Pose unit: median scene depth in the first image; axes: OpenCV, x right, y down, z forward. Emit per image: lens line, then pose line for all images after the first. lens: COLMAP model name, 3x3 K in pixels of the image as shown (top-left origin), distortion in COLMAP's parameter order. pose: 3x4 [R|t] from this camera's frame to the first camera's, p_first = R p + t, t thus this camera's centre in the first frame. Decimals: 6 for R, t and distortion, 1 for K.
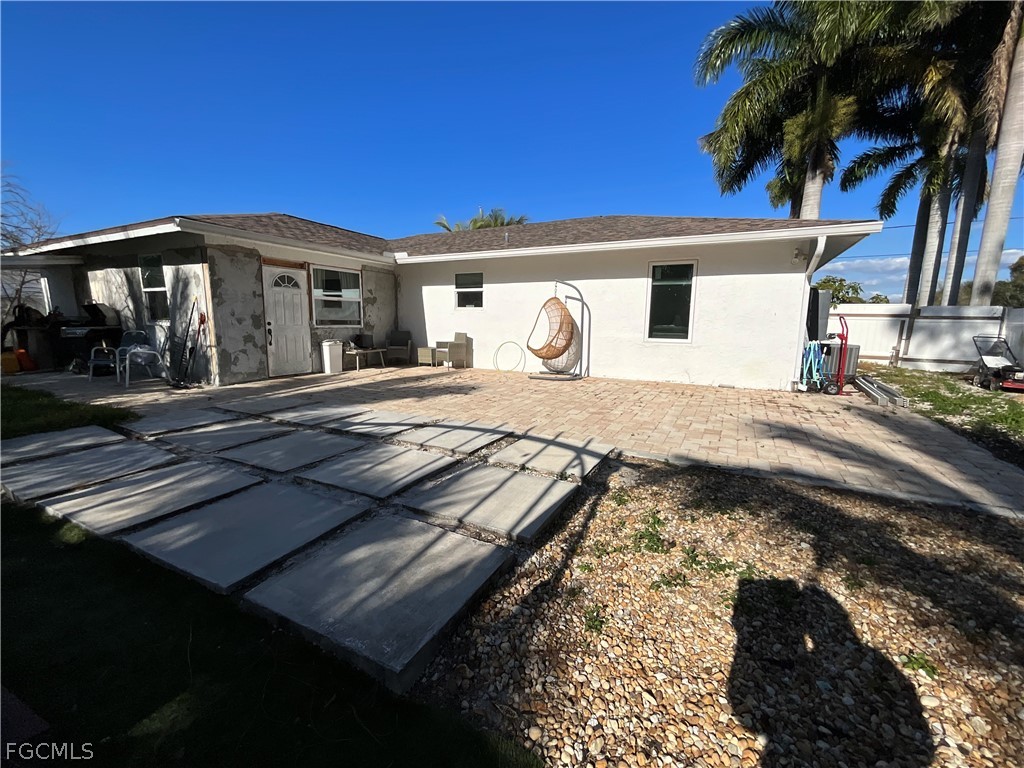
lens RADIAL K [[417.4, 0, 517.2], [0, 417.4, 386.6], [0, 0, 1]] dist [0.005860, -0.002379]
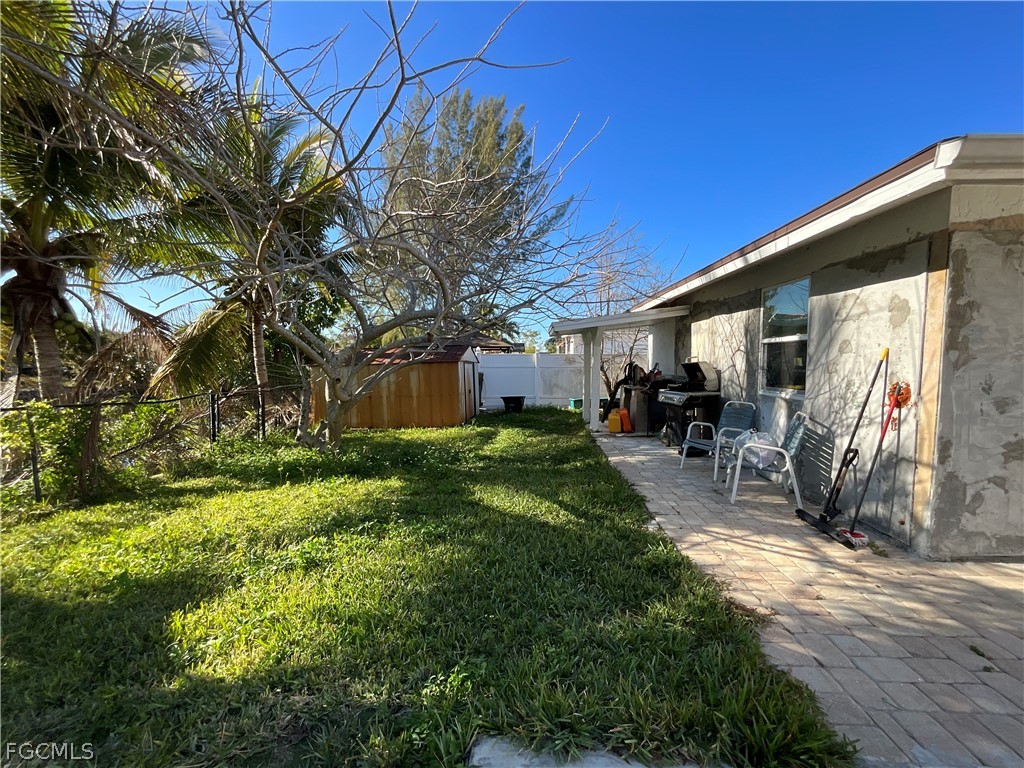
lens RADIAL K [[417.4, 0, 504.3], [0, 417.4, 388.6], [0, 0, 1]] dist [0.005860, -0.002379]
pose [[0.402119, 0.047697, -0.914344, -0.462077], [-0.140436, 0.990038, -0.010116, -0.096593], [0.904753, 0.132474, 0.404812, 0.389602]]
